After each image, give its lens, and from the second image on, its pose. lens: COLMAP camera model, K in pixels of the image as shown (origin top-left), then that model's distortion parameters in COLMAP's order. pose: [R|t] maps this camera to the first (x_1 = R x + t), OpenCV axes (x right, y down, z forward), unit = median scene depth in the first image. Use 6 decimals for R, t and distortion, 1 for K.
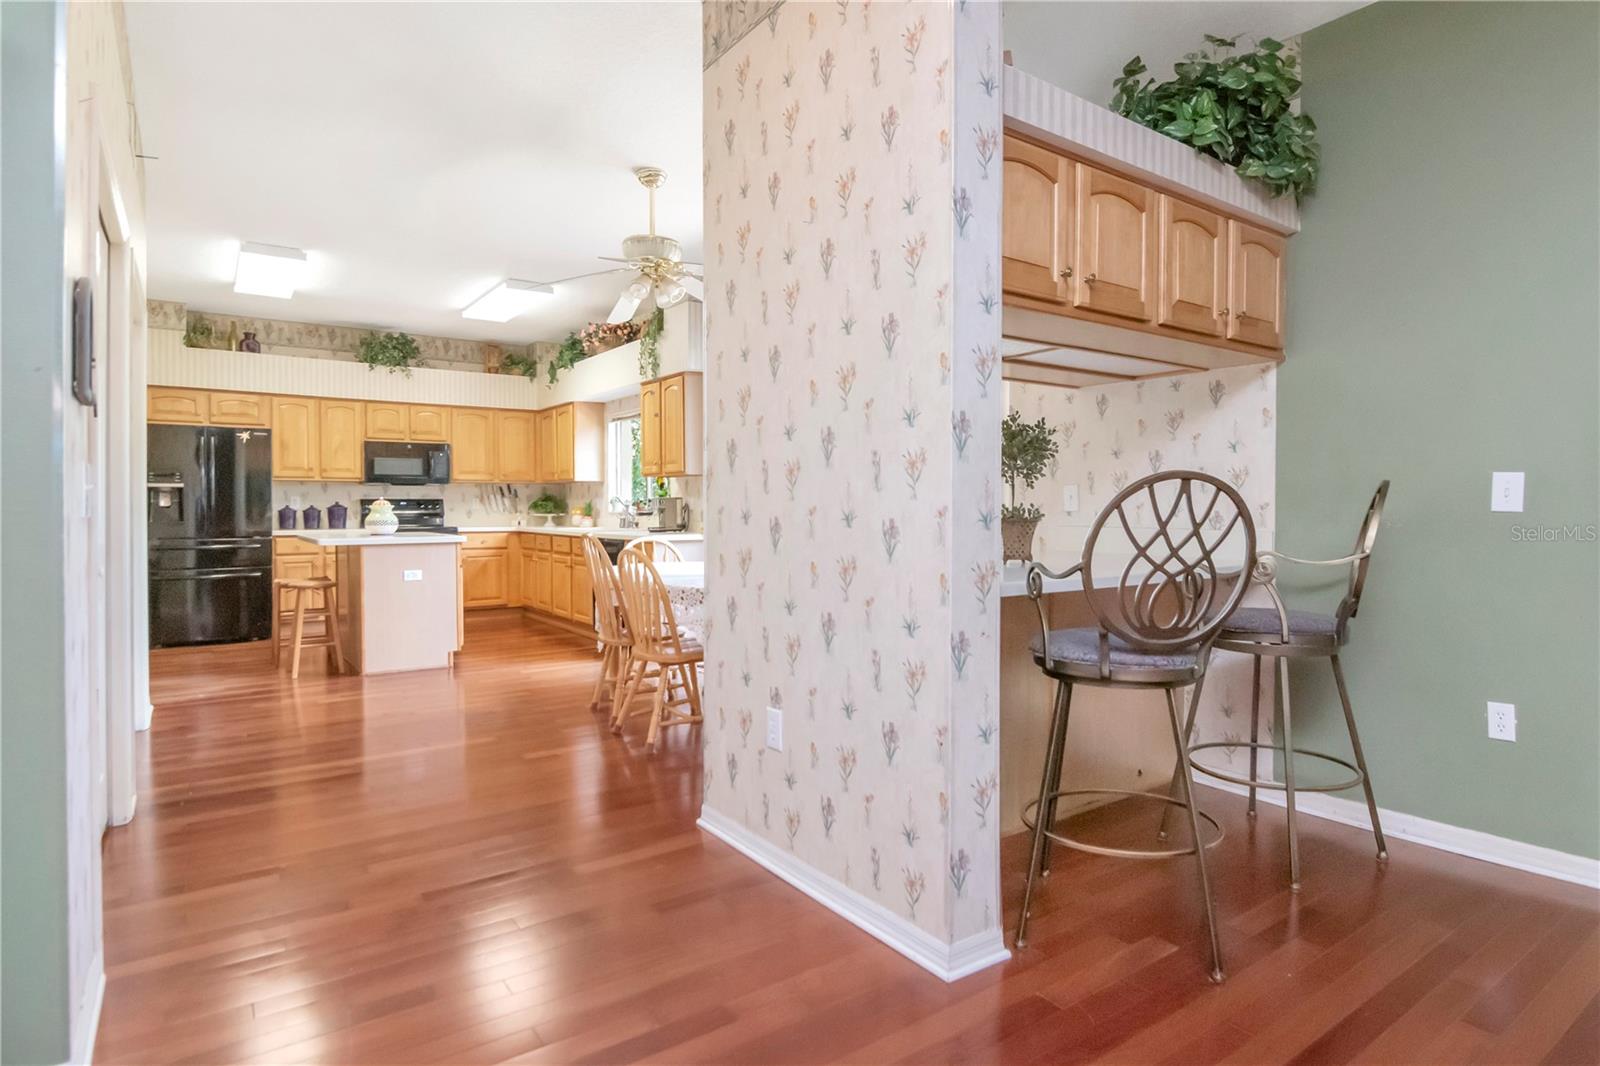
lens RADIAL K [[874.7, 0, 808.0], [0, 874.7, 525.7], [0, 0, 1]] dist [0.000321, -0.000749]
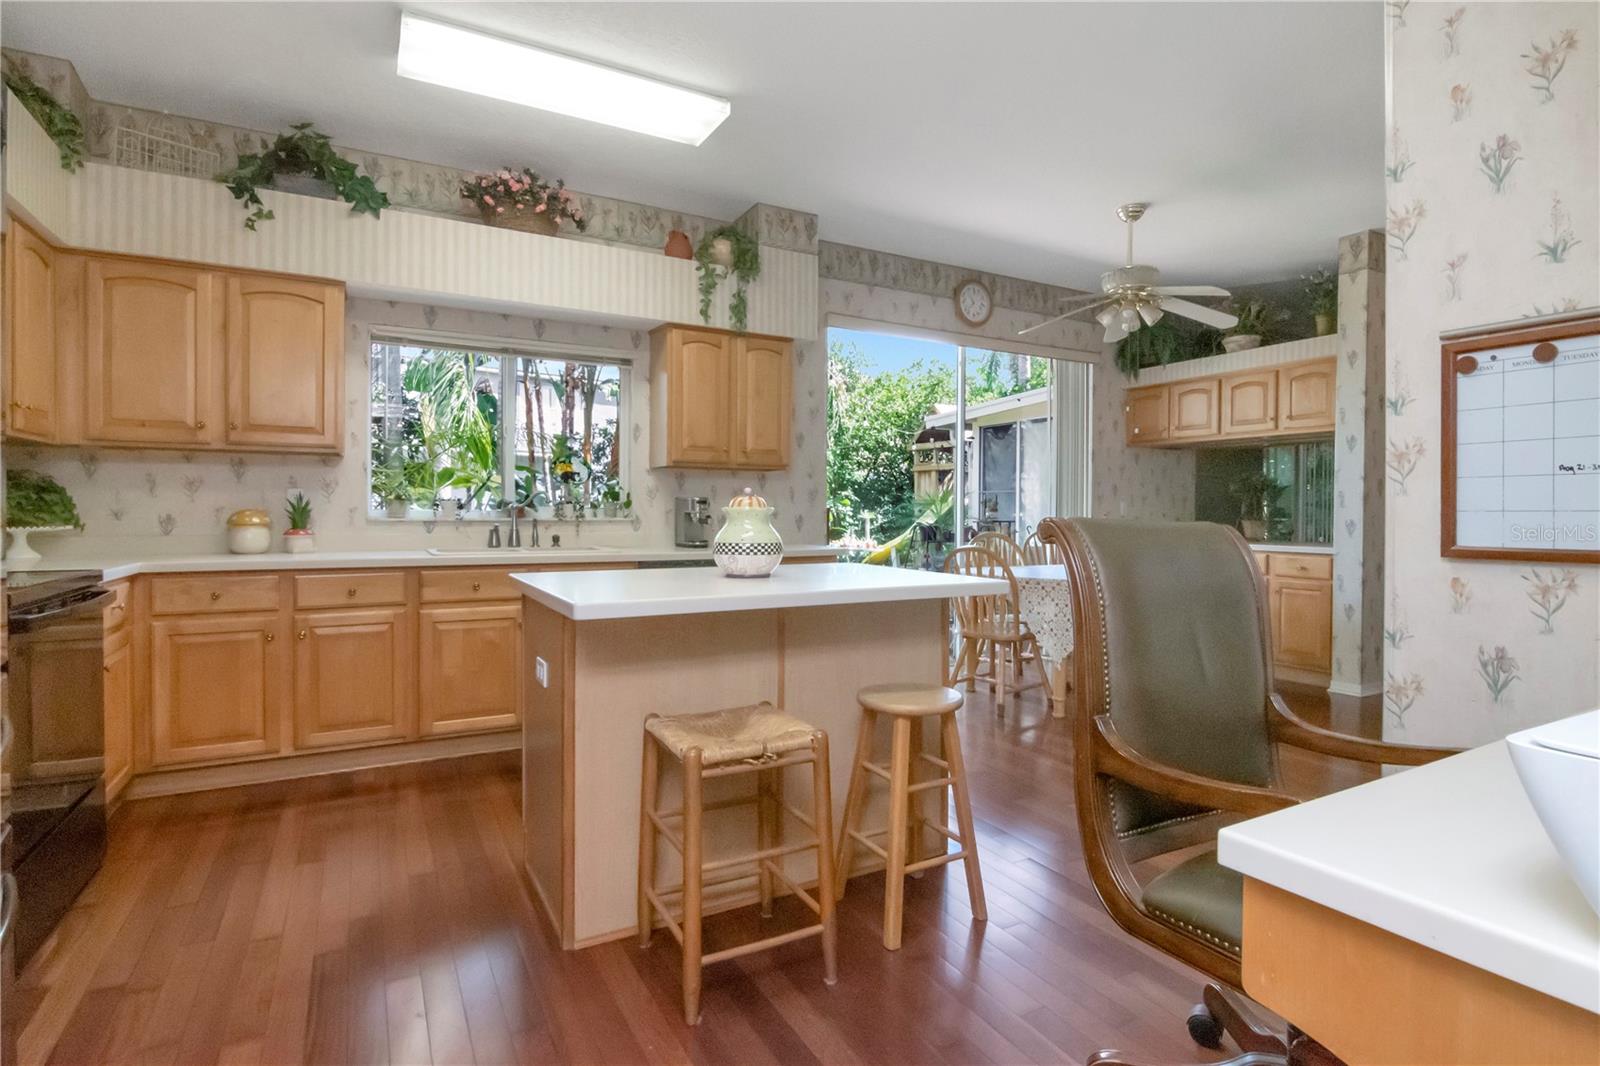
lens RADIAL K [[790.1, 0, 812.9], [0, 790.1, 536.1], [0, 0, 1]] dist [-0.003416, -0.000430]
pose [[0.115809, -0.028769, 0.992855, -0.679764], [0.016657, 0.999496, 0.027019, -0.014796], [-0.993132, 0.013409, 0.116229, 0.725740]]
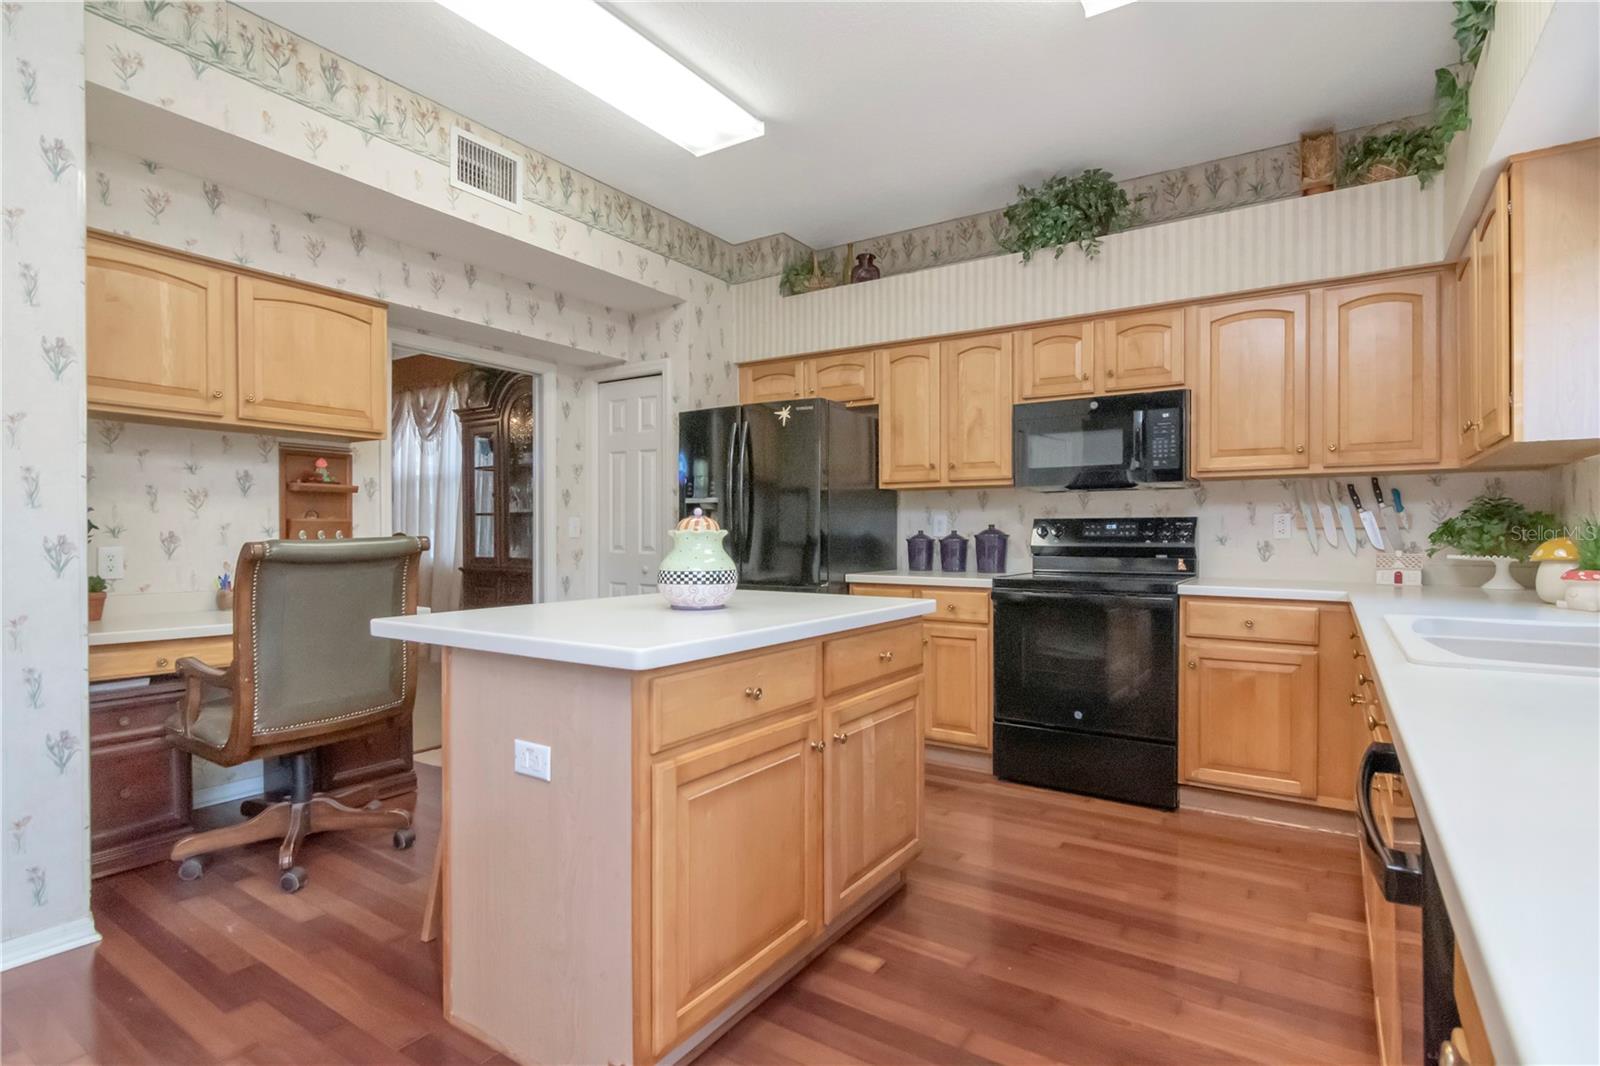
lens RADIAL K [[790.1, 0, 812.9], [0, 790.1, 536.1], [0, 0, 1]] dist [-0.003416, -0.000430]
pose [[0.361753, 0.005452, -0.932258, -0.118737], [-0.022710, 0.999738, -0.002965, -0.016470], [0.931998, 0.022244, 0.361782, 0.729694]]
